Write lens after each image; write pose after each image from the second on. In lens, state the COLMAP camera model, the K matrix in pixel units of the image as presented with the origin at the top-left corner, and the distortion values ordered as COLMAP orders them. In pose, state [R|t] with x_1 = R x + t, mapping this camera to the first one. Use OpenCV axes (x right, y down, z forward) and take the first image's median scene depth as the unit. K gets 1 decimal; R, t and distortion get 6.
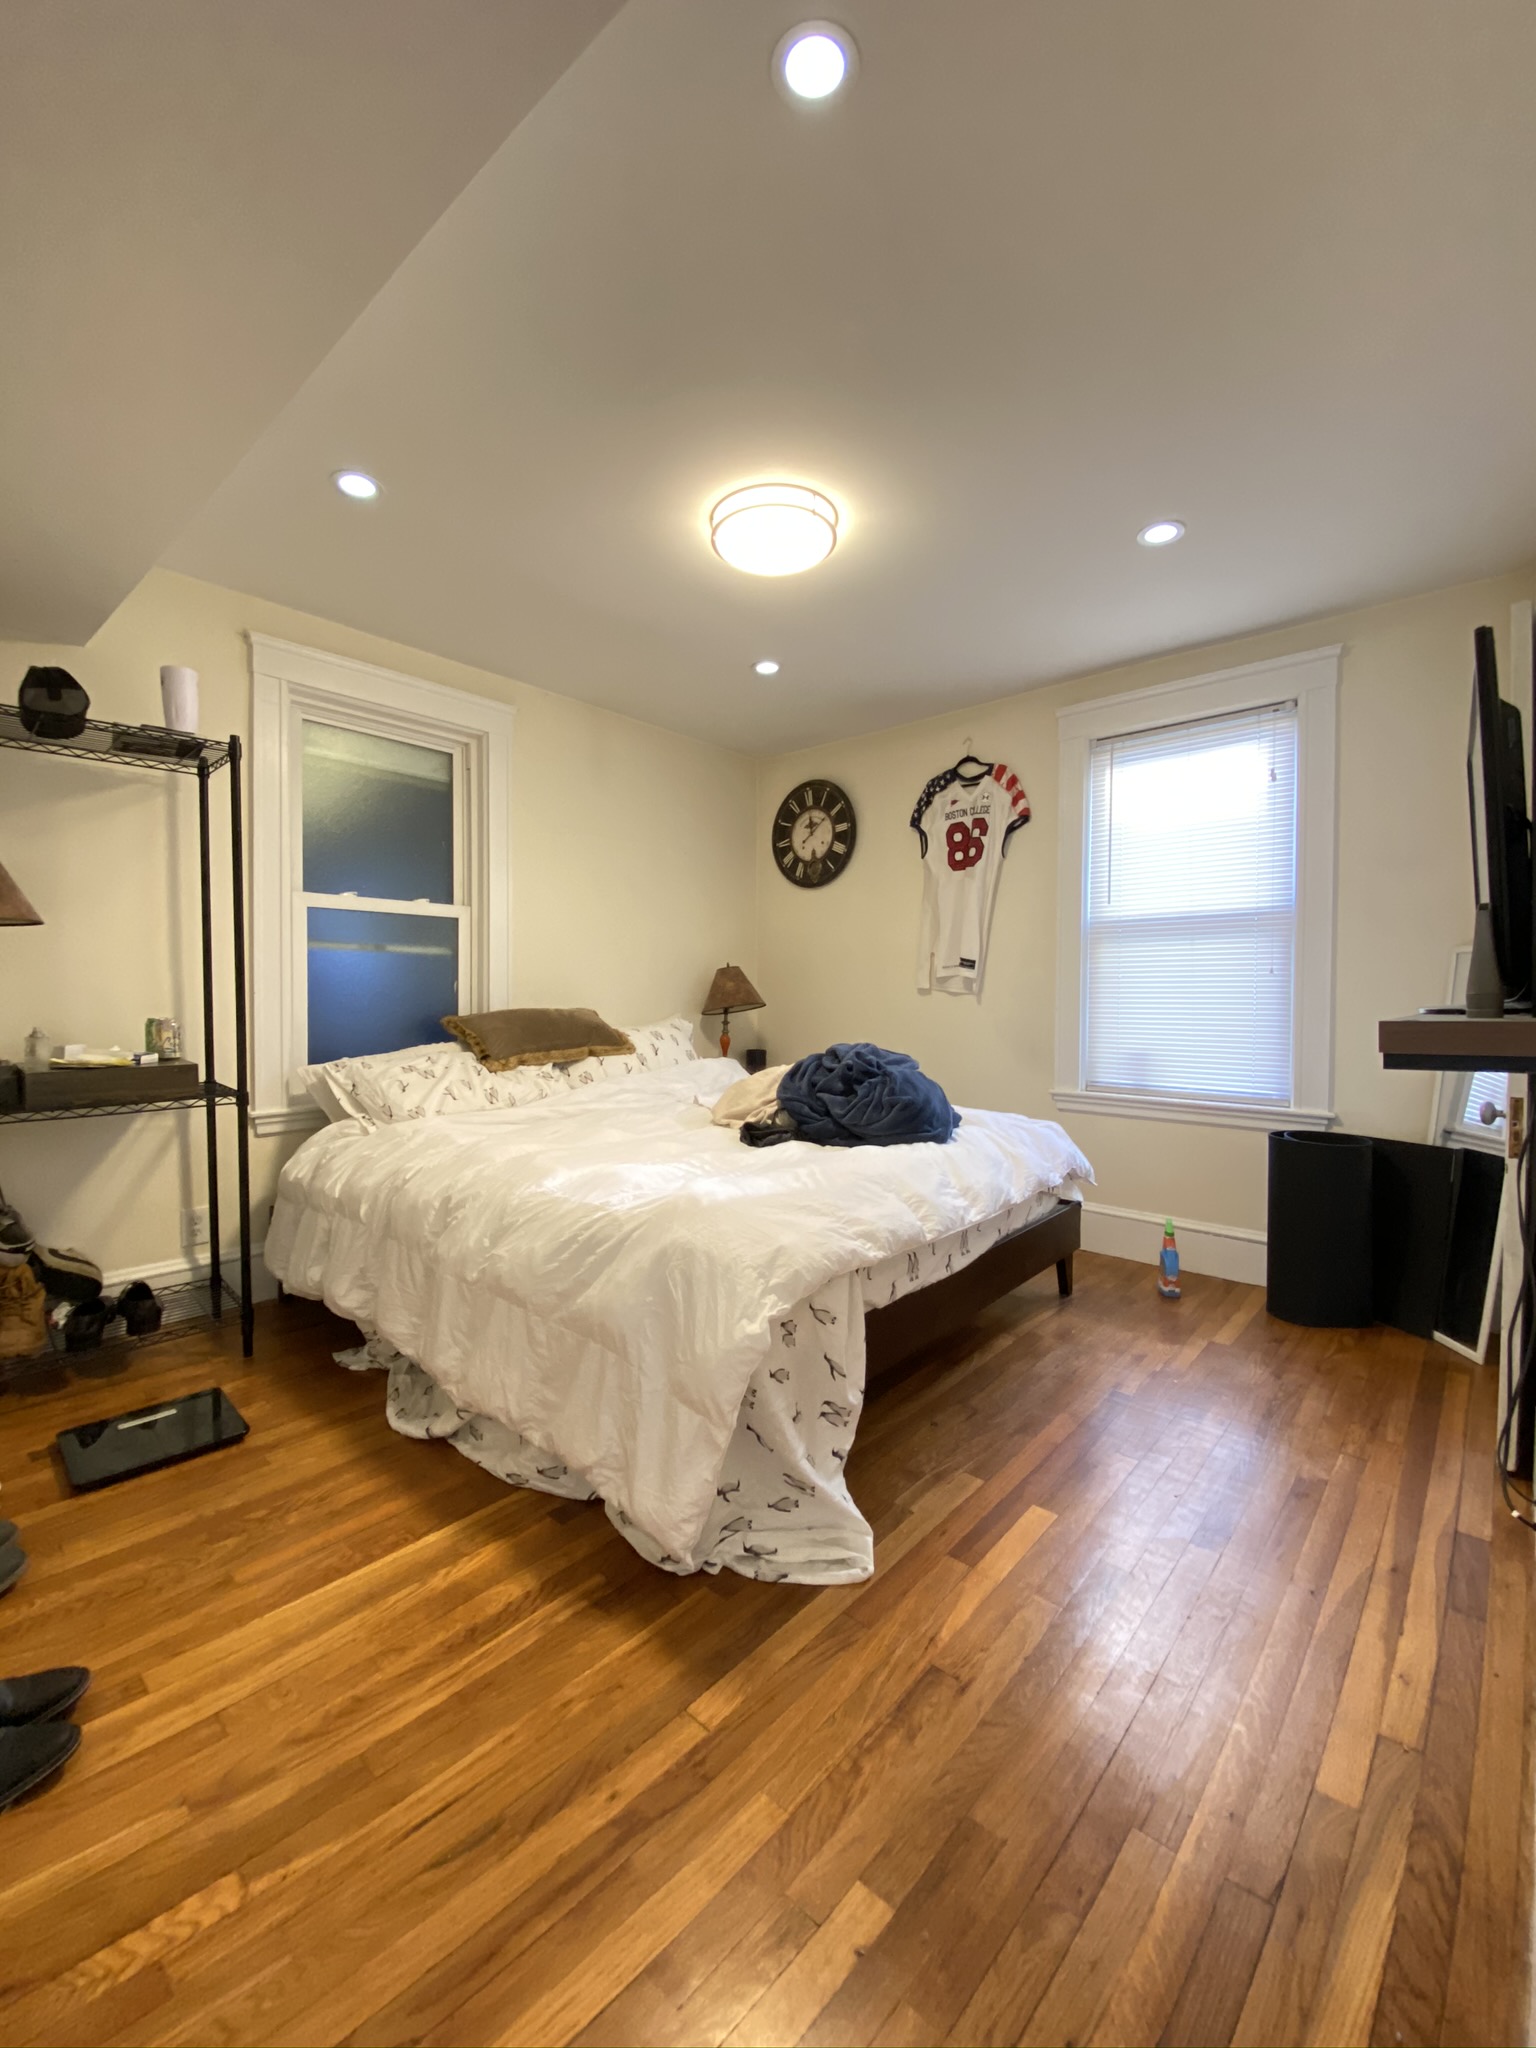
lens RADIAL K [[829.0, 0, 758.3], [0, 829.0, 1014.8], [0, 0, 1]] dist [0.014605, -0.017505]
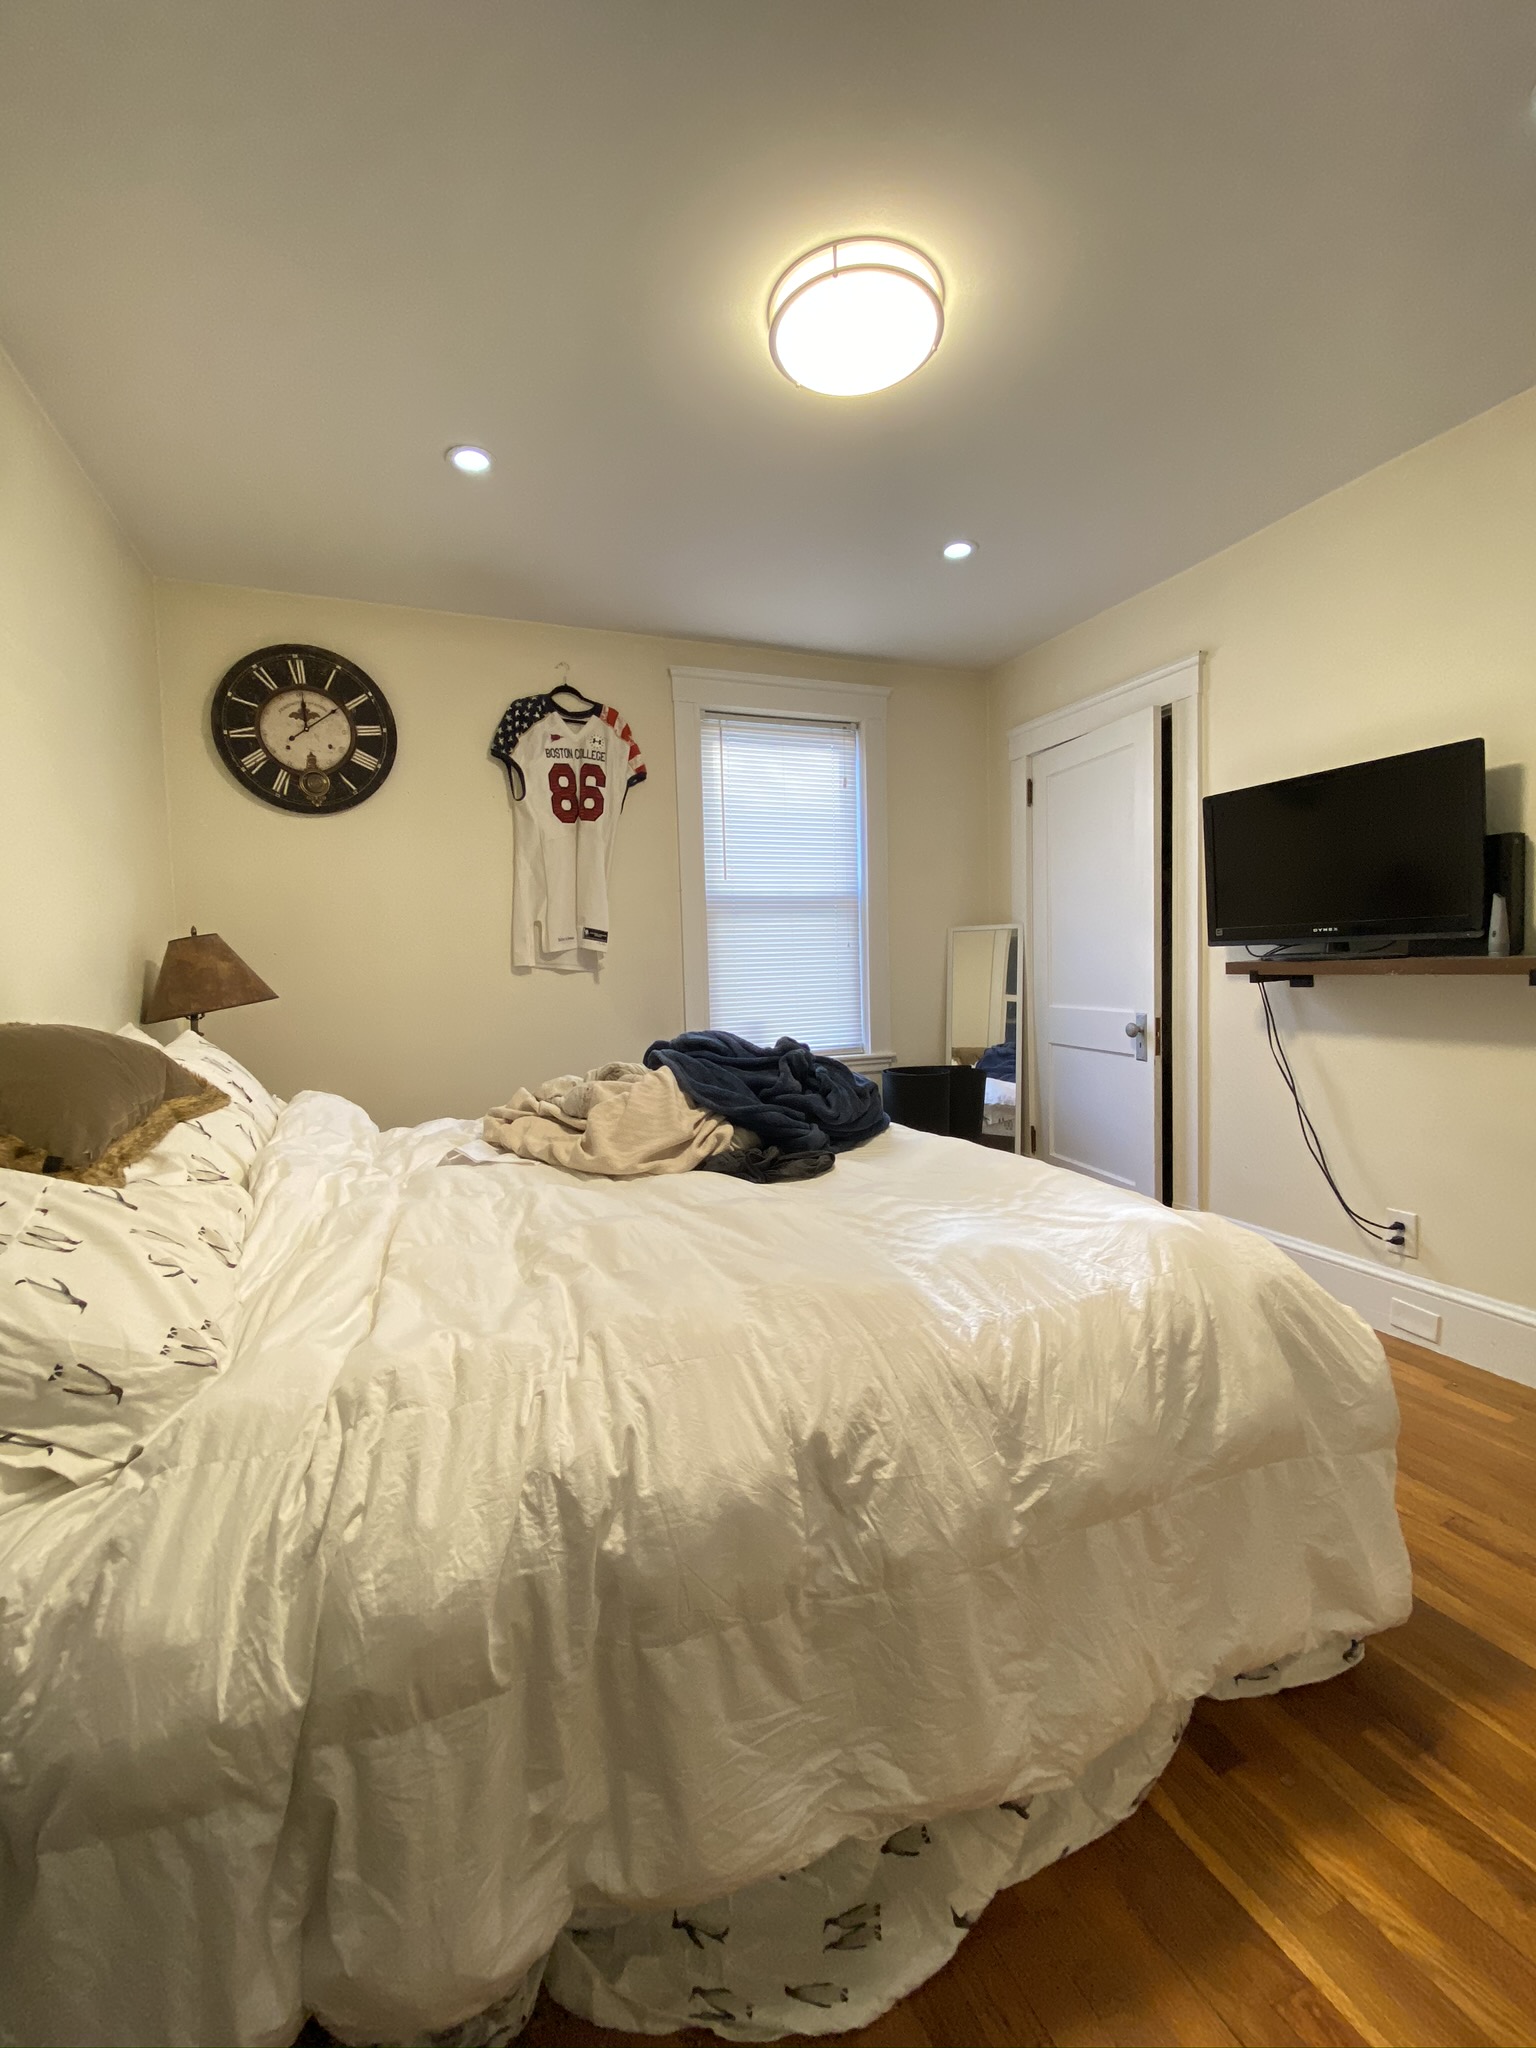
lens RADIAL K [[829.0, 0, 758.3], [0, 829.0, 1014.8], [0, 0, 1]] dist [0.014605, -0.017505]
pose [[0.447099, -0.062580, 0.892293, -0.423235], [0.044814, 0.997864, 0.047529, -0.013268], [-0.893361, 0.018737, 0.448949, 0.459656]]
